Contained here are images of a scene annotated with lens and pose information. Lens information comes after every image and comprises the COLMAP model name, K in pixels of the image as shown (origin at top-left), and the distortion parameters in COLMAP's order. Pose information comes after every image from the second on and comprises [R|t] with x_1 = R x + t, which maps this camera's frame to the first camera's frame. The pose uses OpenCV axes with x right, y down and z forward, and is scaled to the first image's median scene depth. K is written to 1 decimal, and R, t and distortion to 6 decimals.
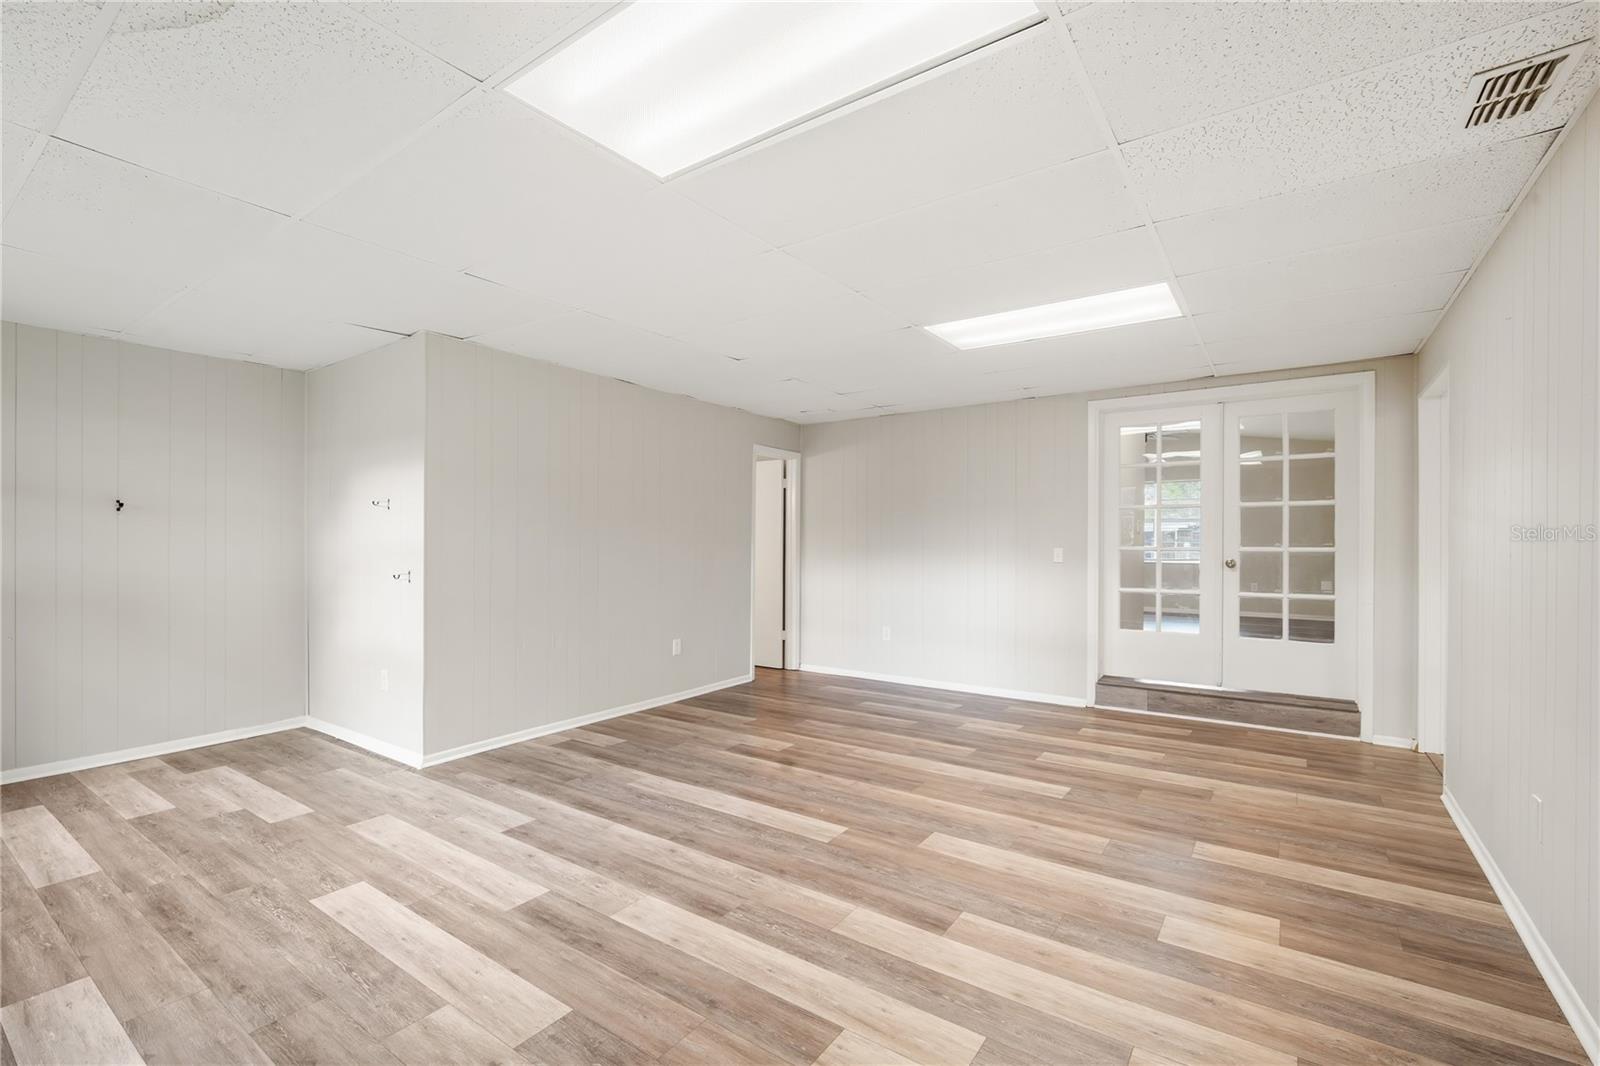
lens RADIAL K [[712.6, 0, 799.8], [0, 712.6, 515.3], [0, 0, 1]] dist [-0.009862, 0.000457]
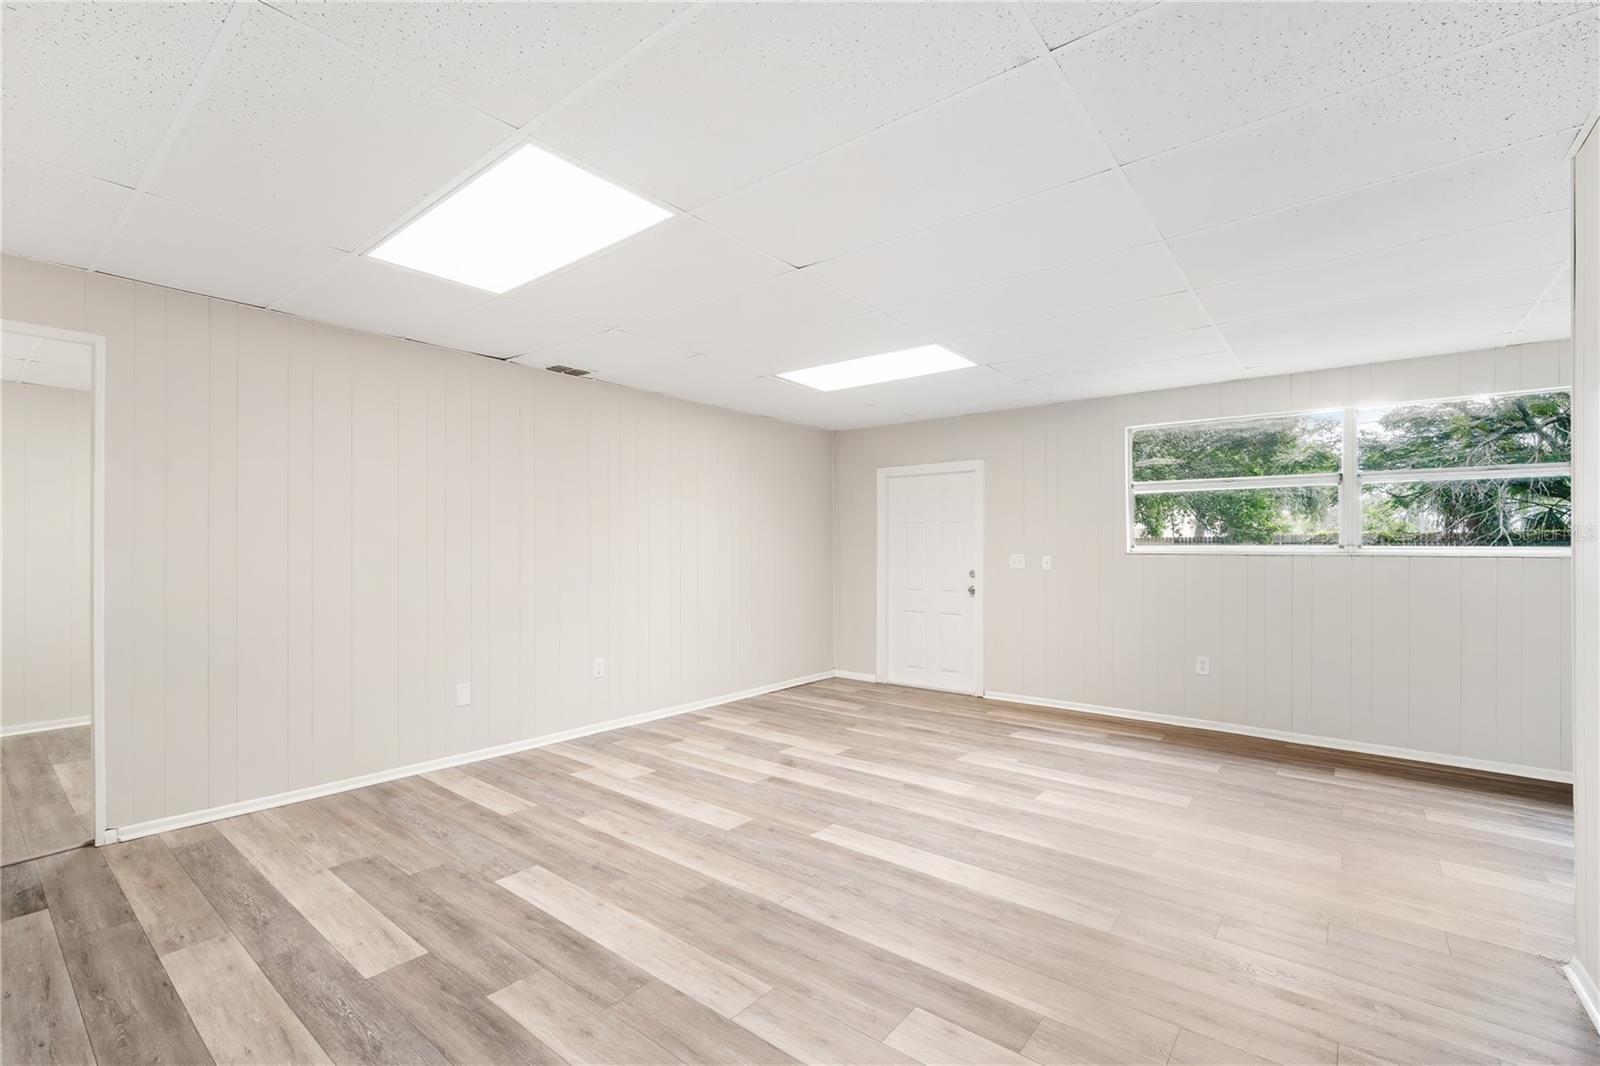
lens RADIAL K [[706.2, 0, 805.1], [0, 706.2, 533.7], [0, 0, 1]] dist [-0.008532, 0.000863]
pose [[-0.998703, -0.003895, 0.050767, 0.027044], [-0.007057, 0.998035, -0.062259, 0.076204], [-0.050425, -0.062536, -0.996768, 2.018343]]
